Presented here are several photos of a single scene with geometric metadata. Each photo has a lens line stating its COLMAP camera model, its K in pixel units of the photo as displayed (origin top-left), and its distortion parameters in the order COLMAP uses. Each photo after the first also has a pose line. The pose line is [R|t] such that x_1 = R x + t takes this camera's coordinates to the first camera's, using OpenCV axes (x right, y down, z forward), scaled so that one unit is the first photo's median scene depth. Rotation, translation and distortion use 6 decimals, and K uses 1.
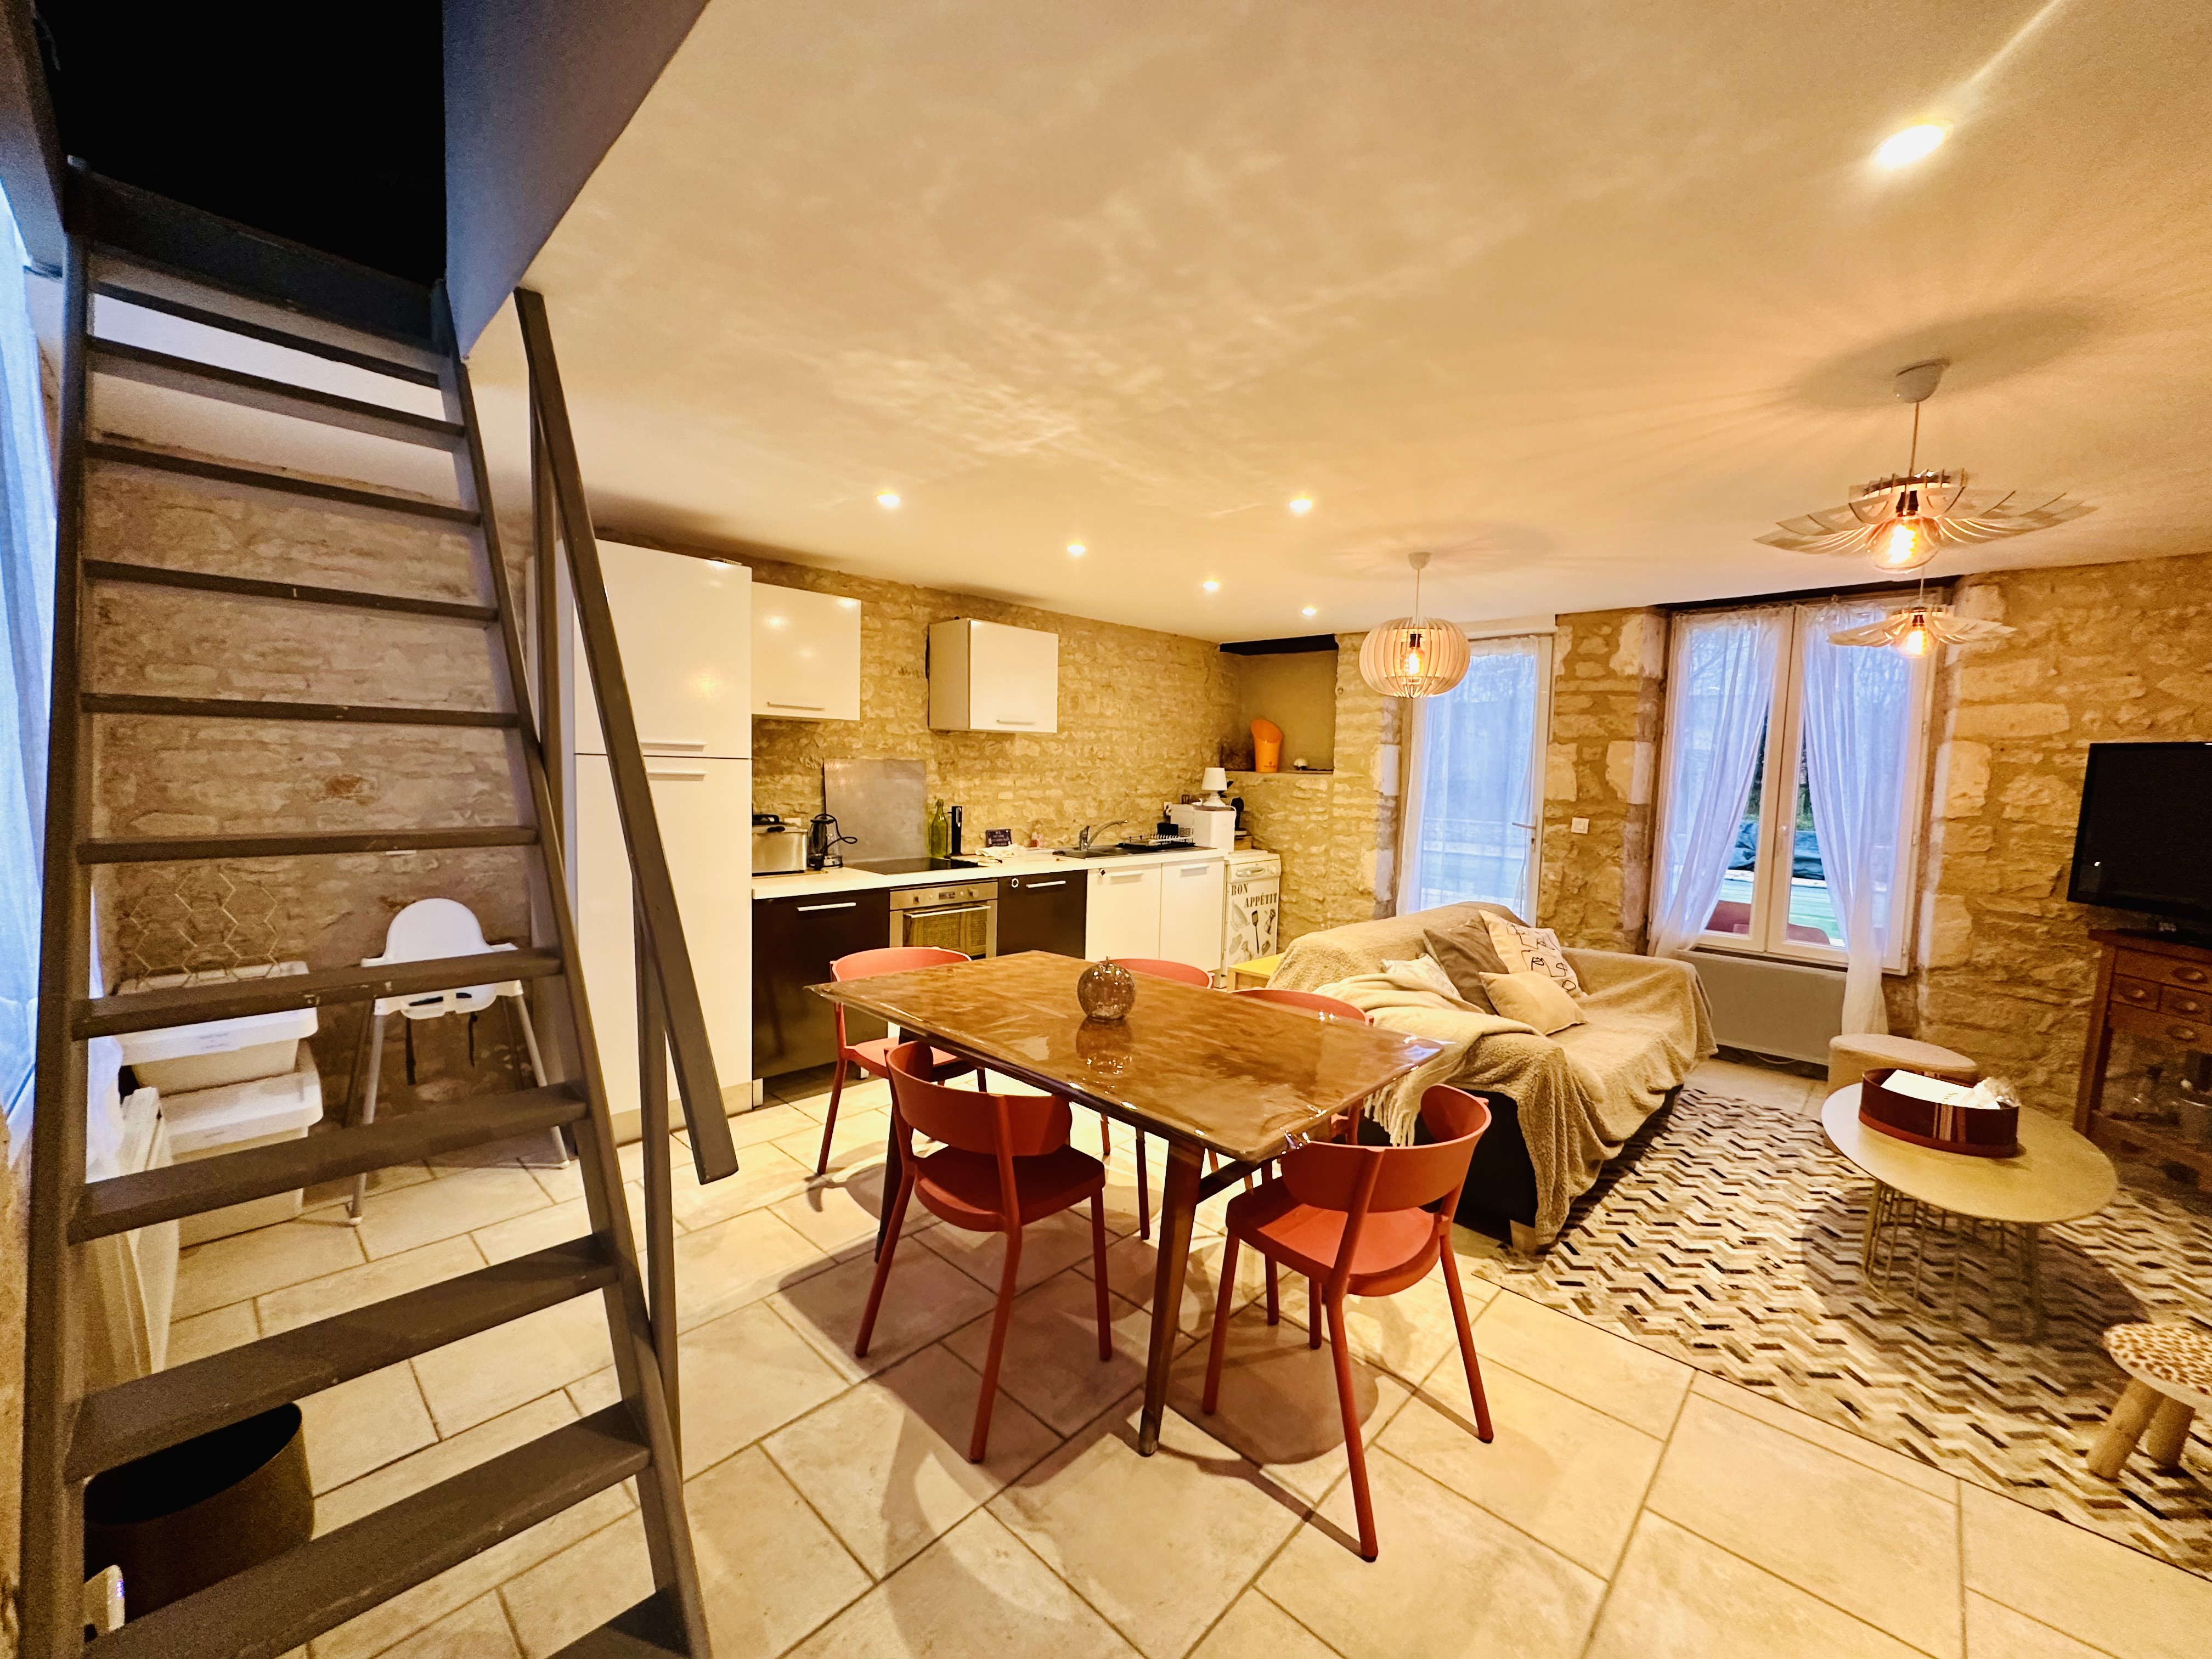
lens RADIAL K [[871.0, 0, 1106.0], [0, 871.0, 829.5], [0, 0, 1]] dist [-0.000346, 0.000096]
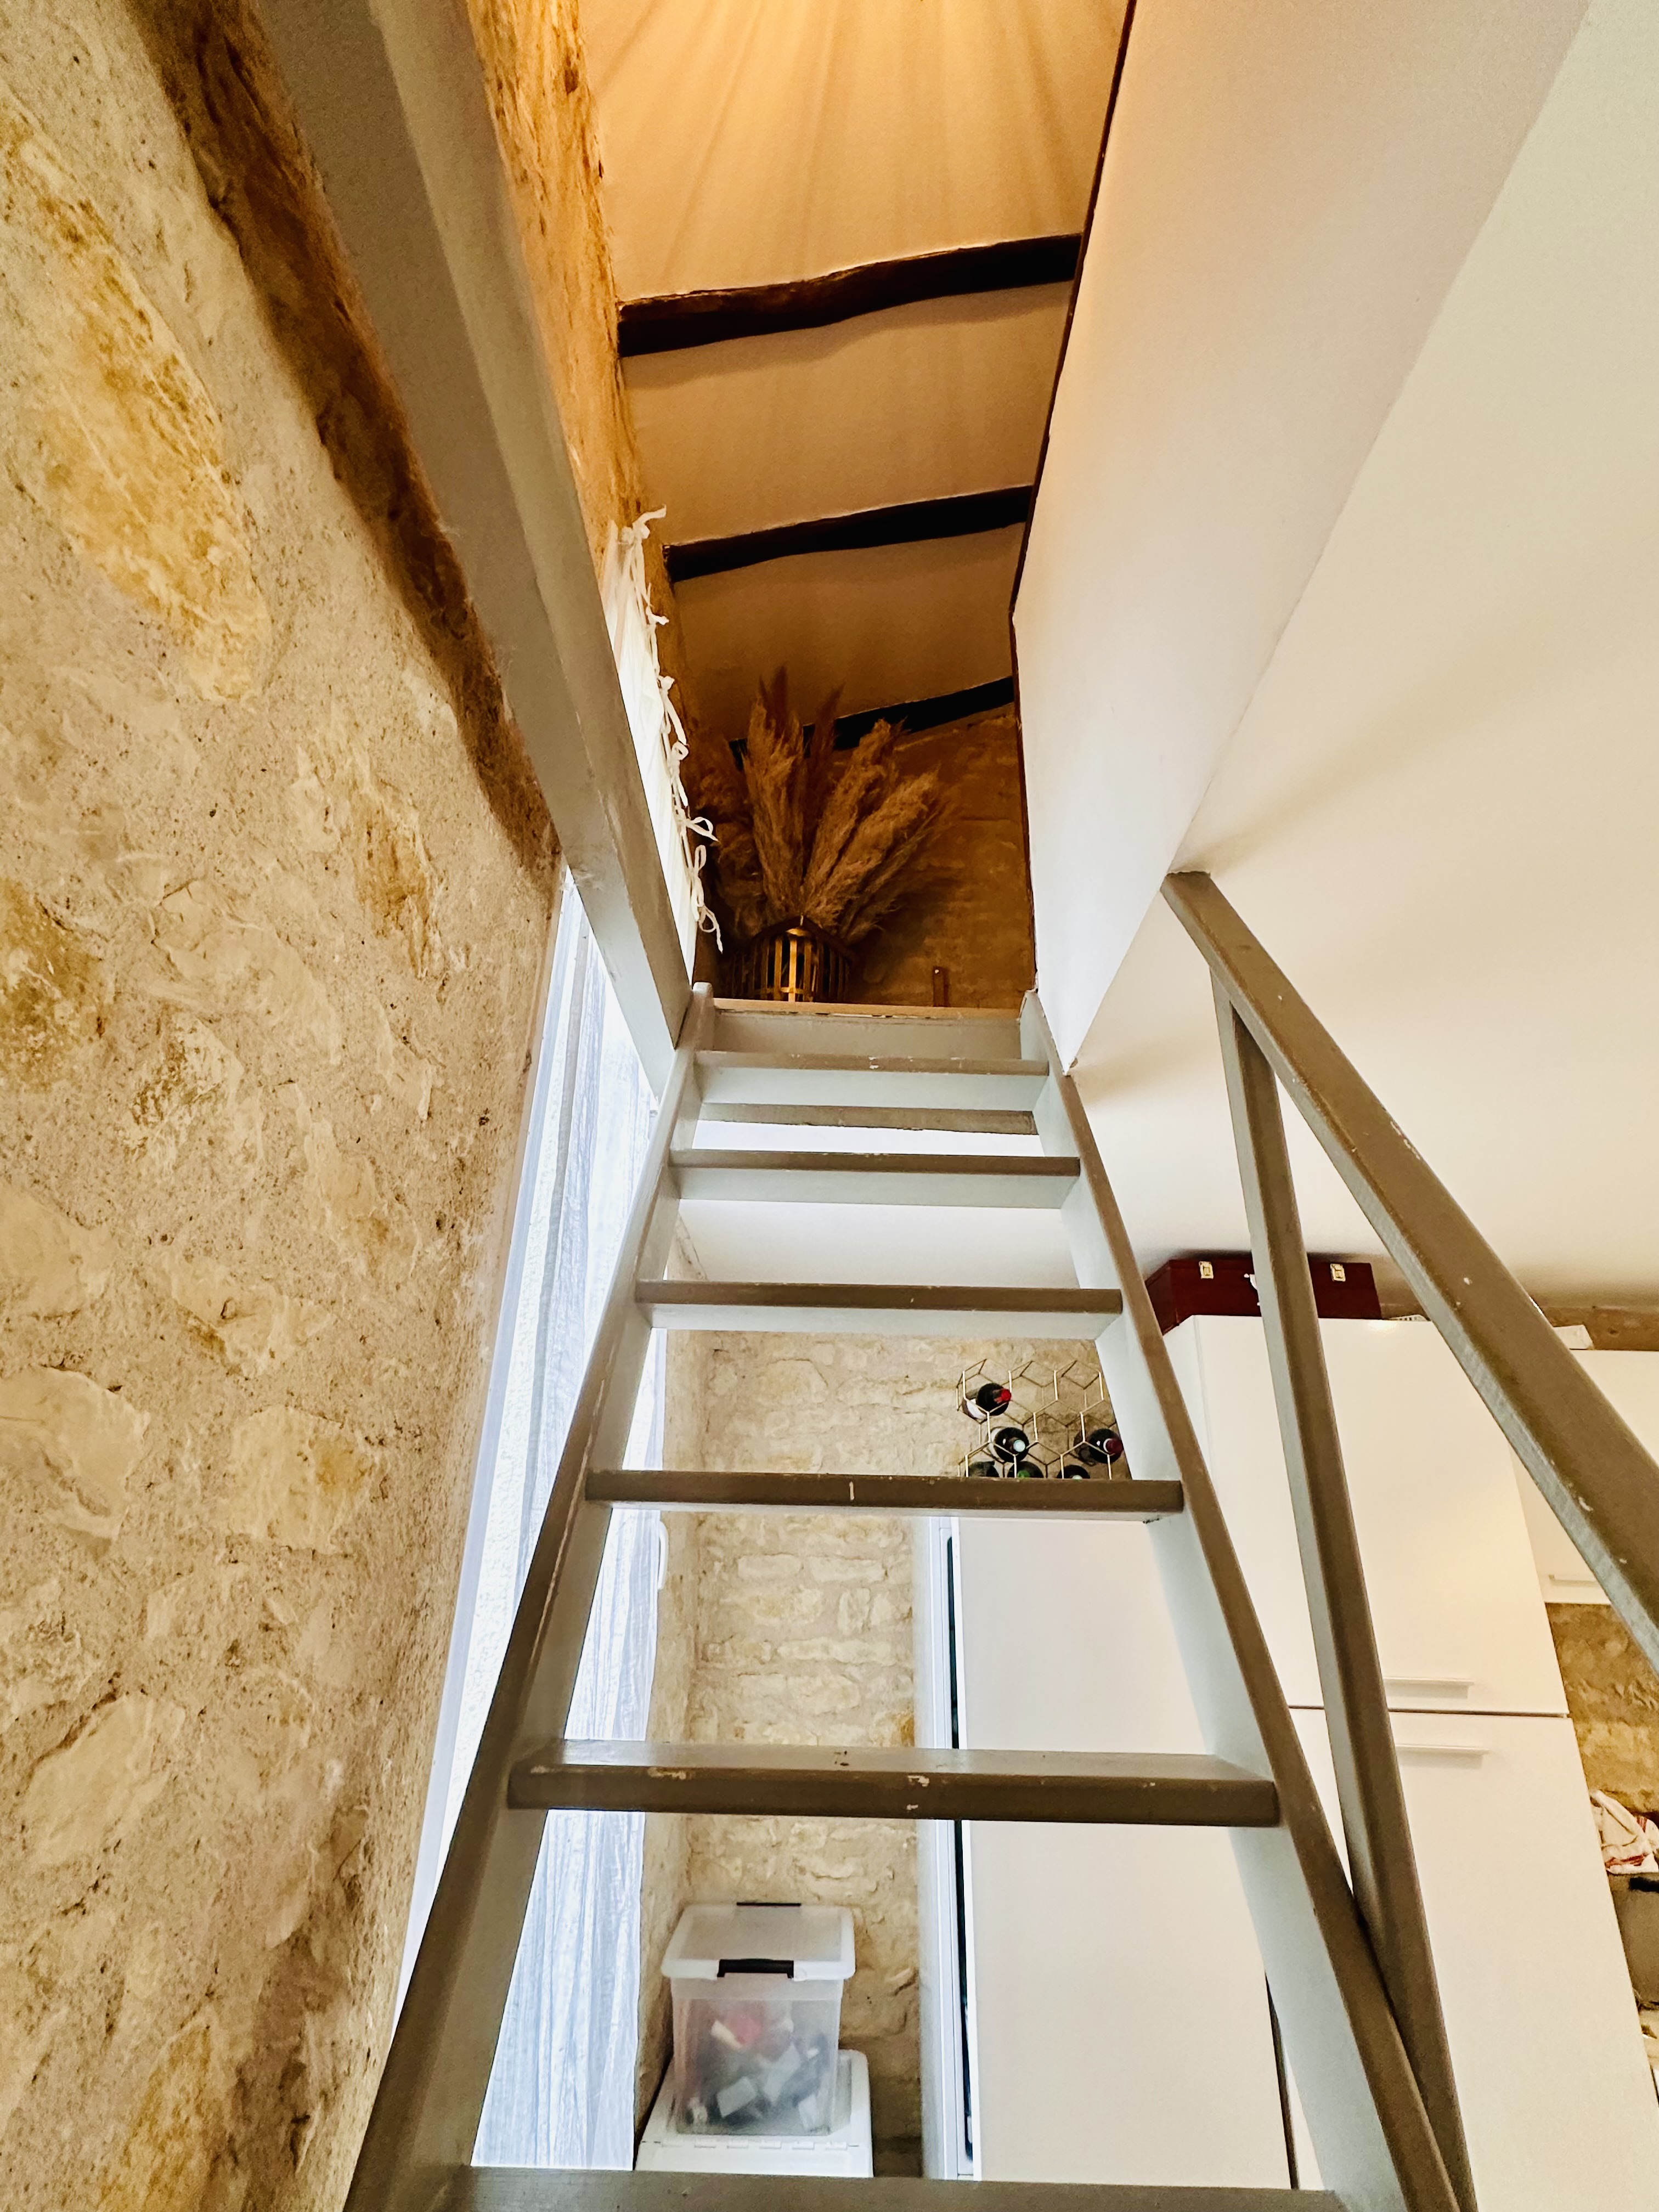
lens RADIAL K [[1000.8, 0, 820.7], [0, 1000.8, 1071.3], [0, 0, 1]] dist [-0.016957, -0.000053]
pose [[0.696612, -0.328059, -0.638051, -0.266813], [-0.055178, 0.862202, -0.503550, -0.104076], [0.715323, 0.385985, 0.582518, 0.295386]]
